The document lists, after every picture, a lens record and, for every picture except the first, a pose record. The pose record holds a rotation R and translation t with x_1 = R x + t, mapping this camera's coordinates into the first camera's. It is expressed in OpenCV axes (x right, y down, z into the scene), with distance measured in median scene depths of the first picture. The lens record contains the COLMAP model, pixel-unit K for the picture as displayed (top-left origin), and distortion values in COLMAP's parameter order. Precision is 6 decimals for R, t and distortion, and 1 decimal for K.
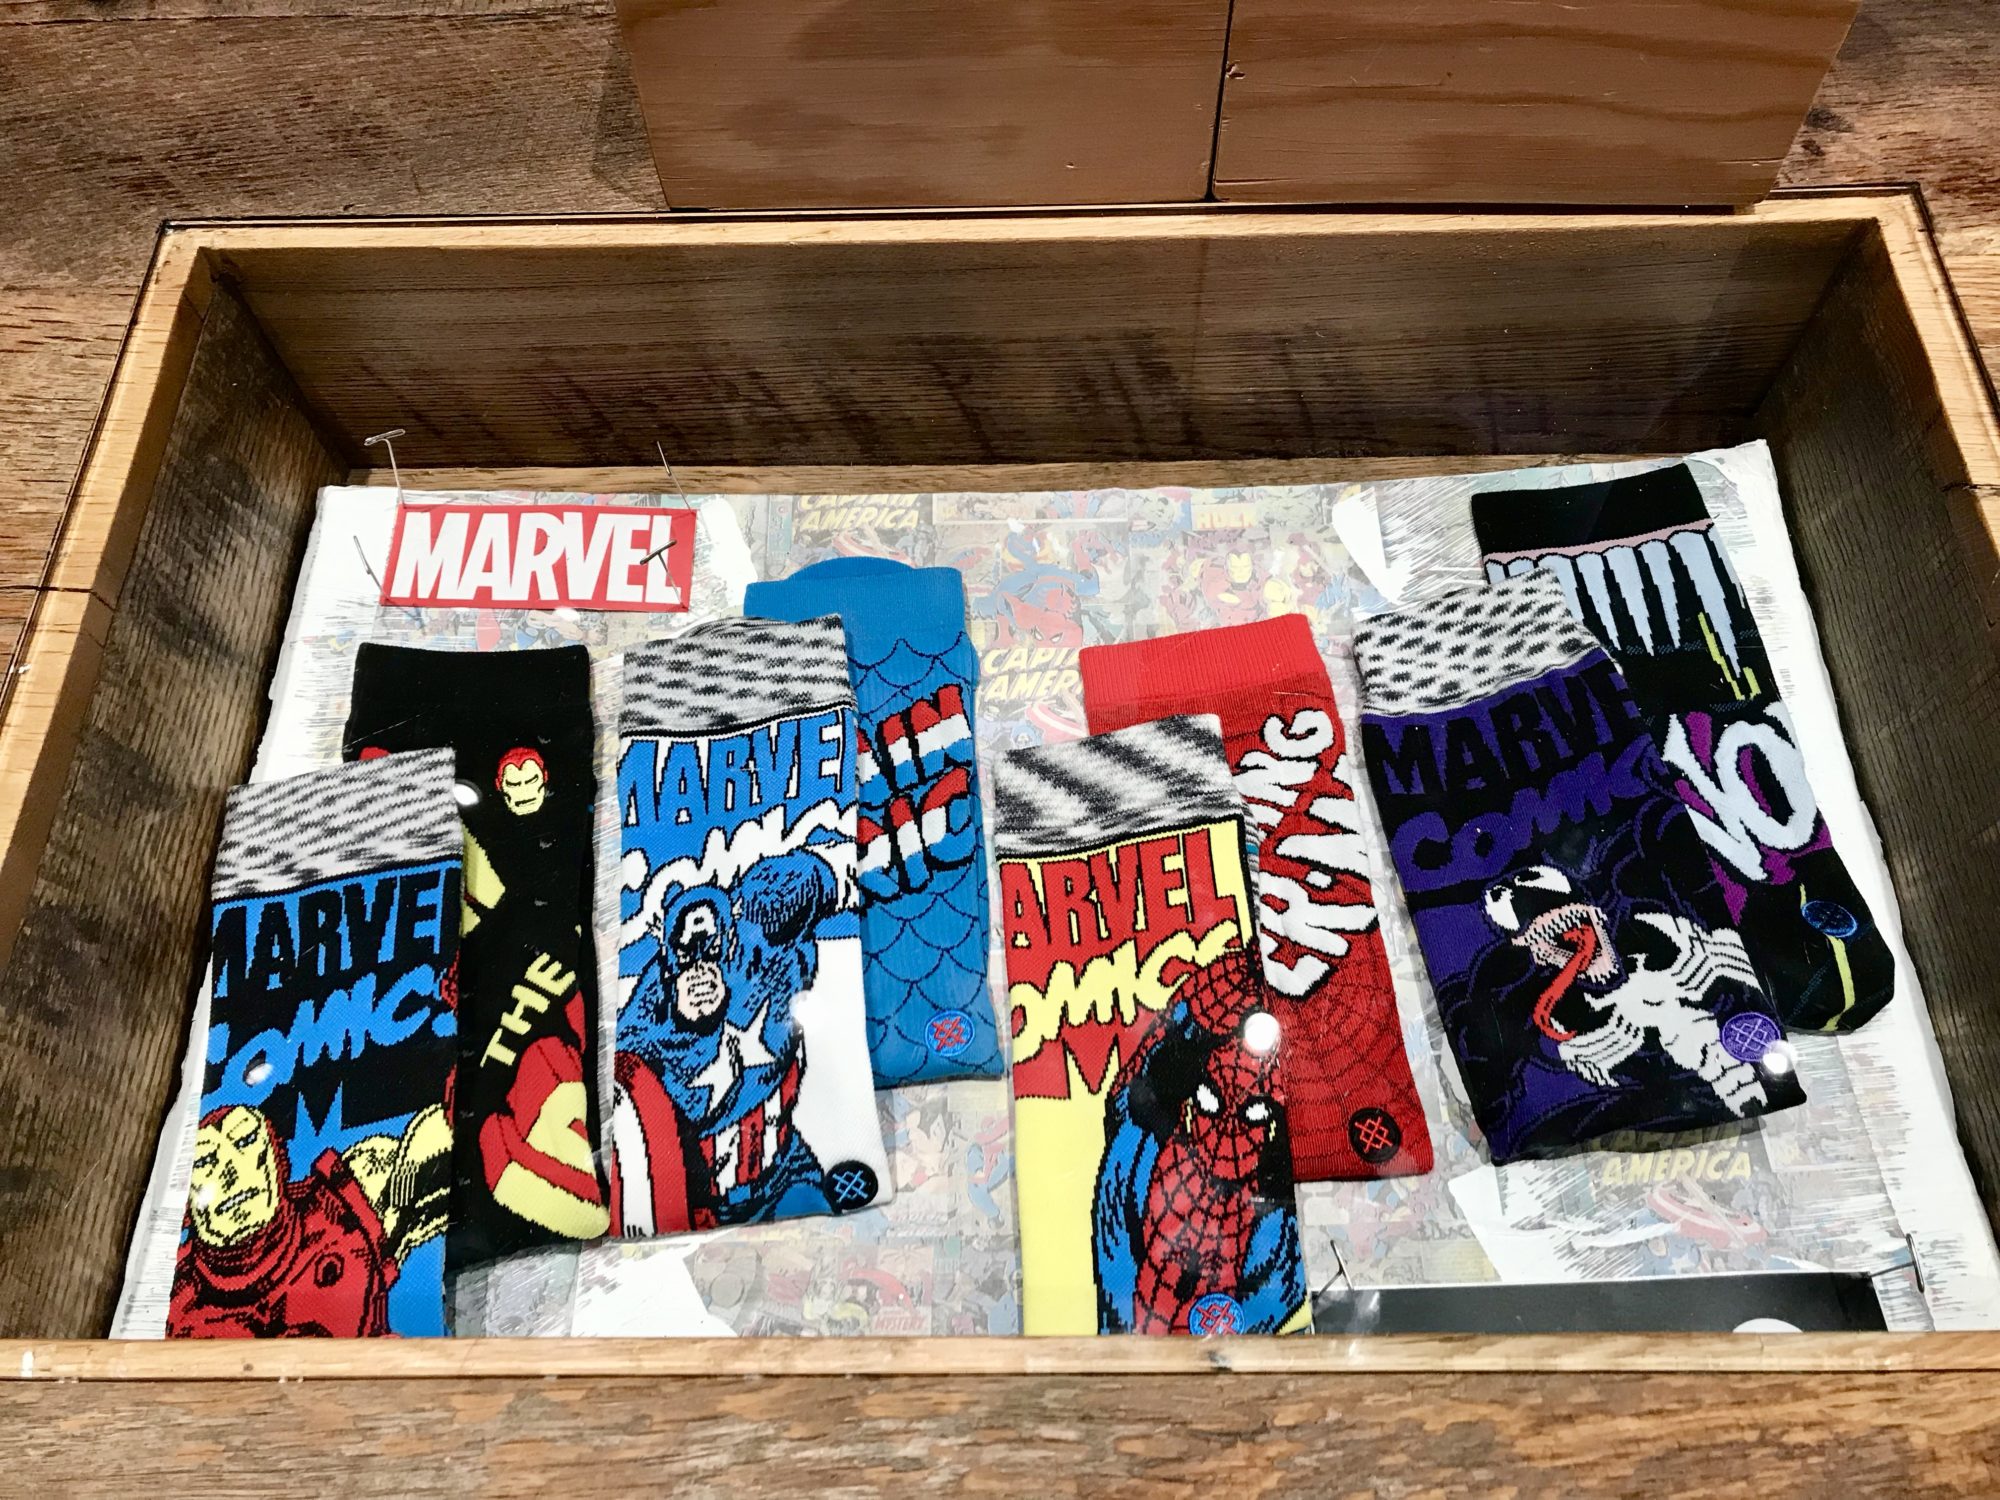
lens RADIAL K [[1627.2, 0, 1007.1], [0, 1627.2, 744.5], [0, 0, 1]] dist [0.016617, -0.016832]
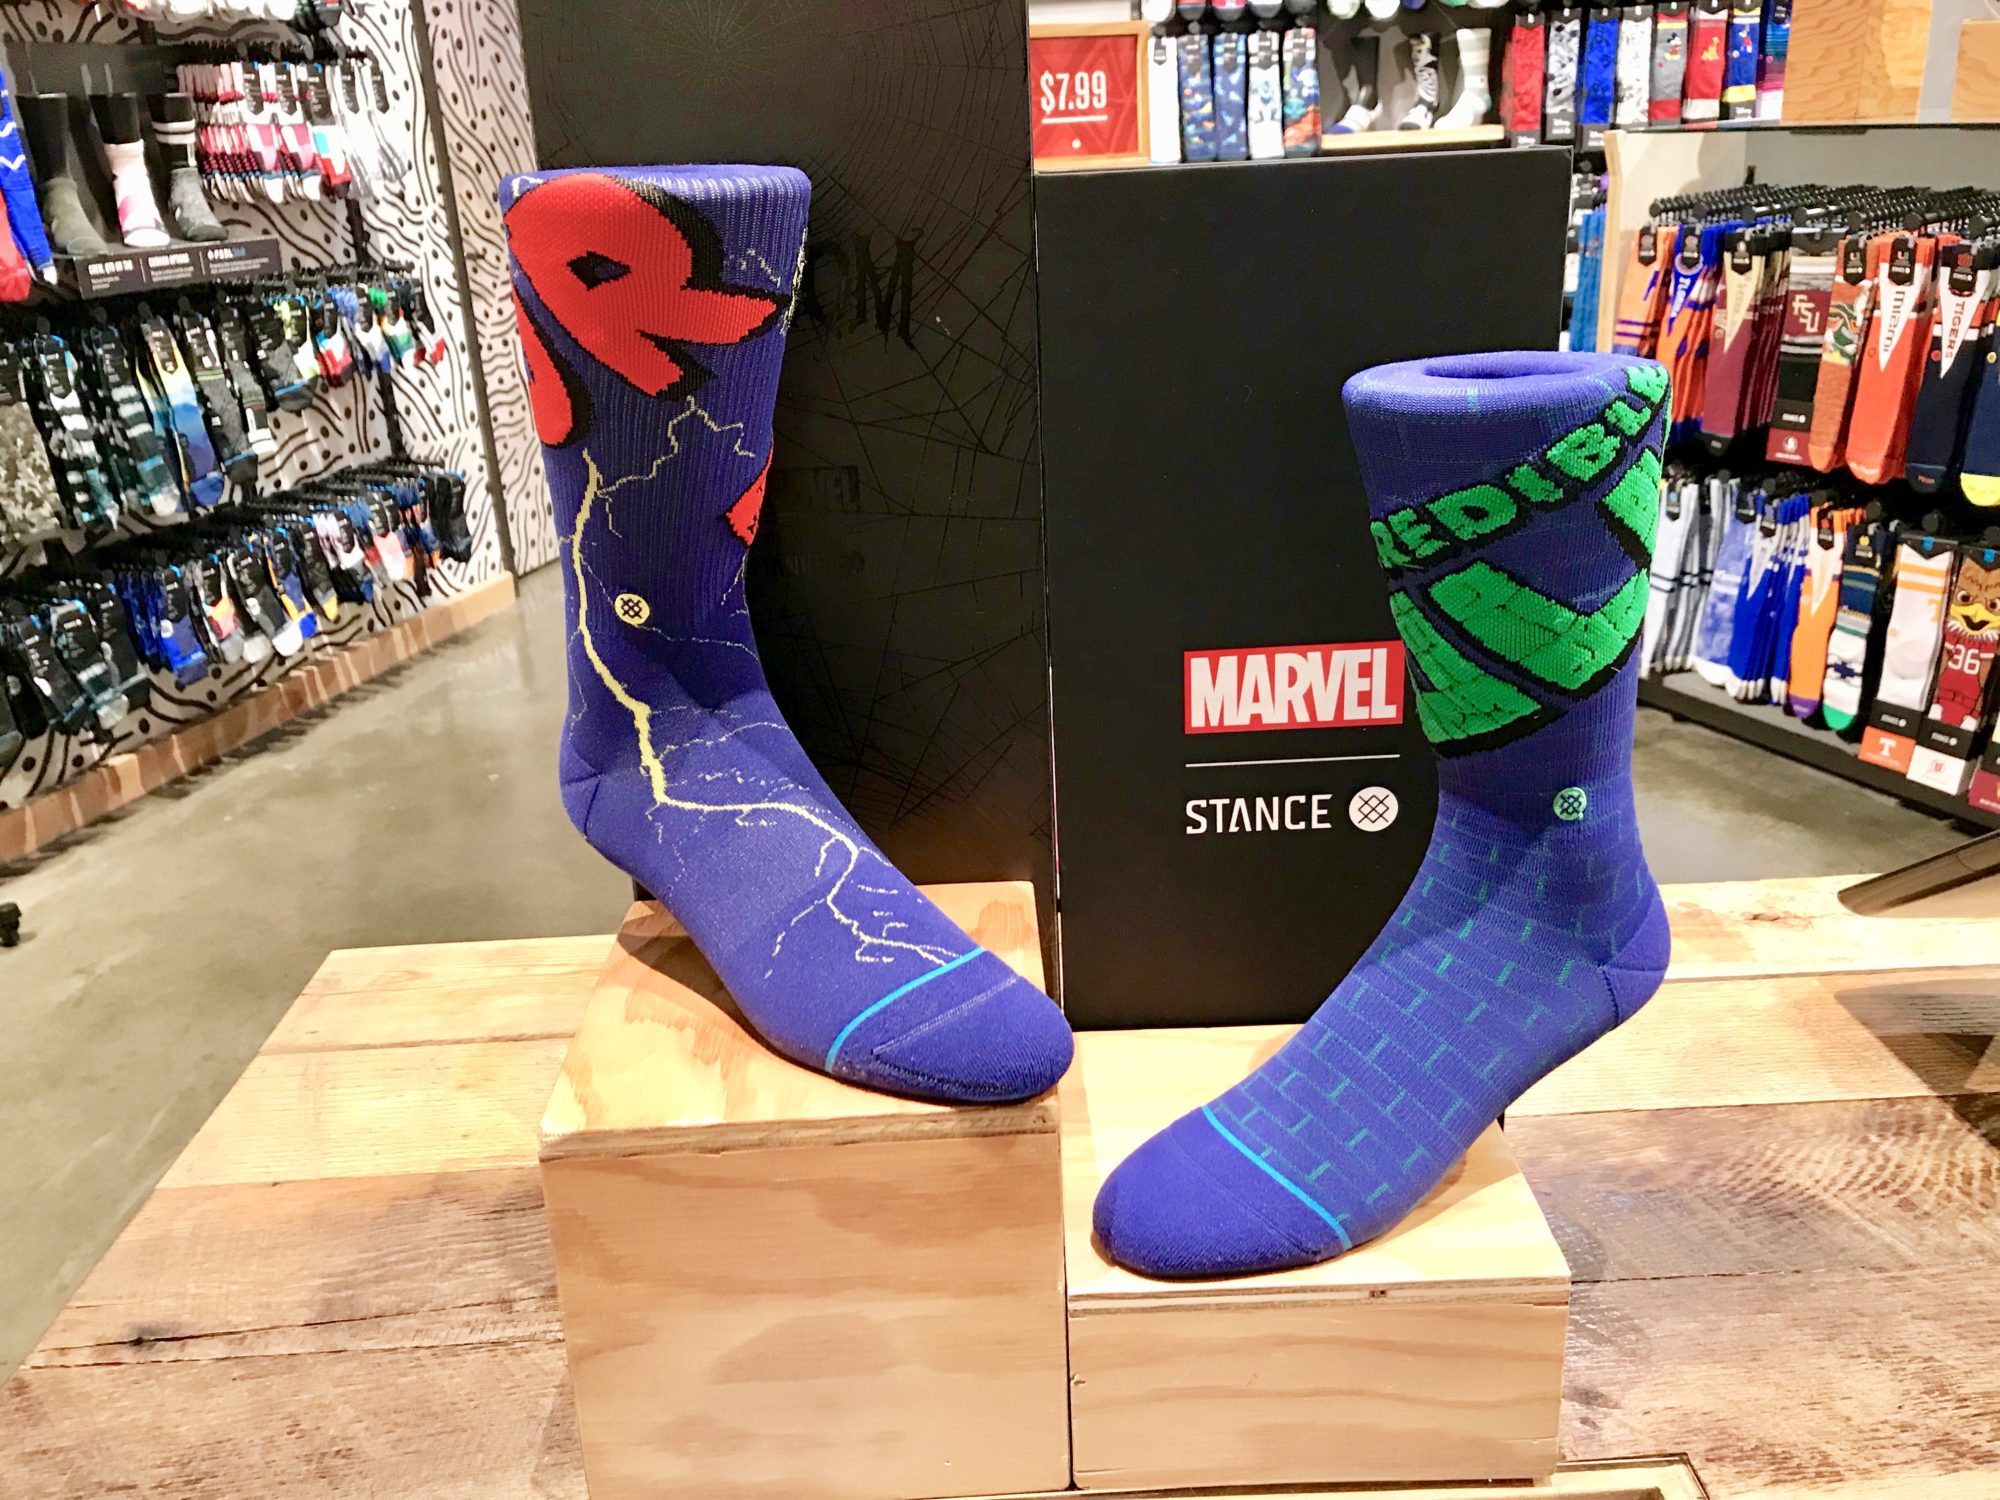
lens RADIAL K [[1627.2, 0, 997.0], [0, 1627.2, 743.7], [0, 0, 1]] dist [0.016617, -0.016832]
pose [[0.999473, -0.028143, 0.016172, 0.068009], [0.031779, 0.747010, -0.664053, 0.031464], [0.006608, 0.664217, 0.747511, -0.194317]]
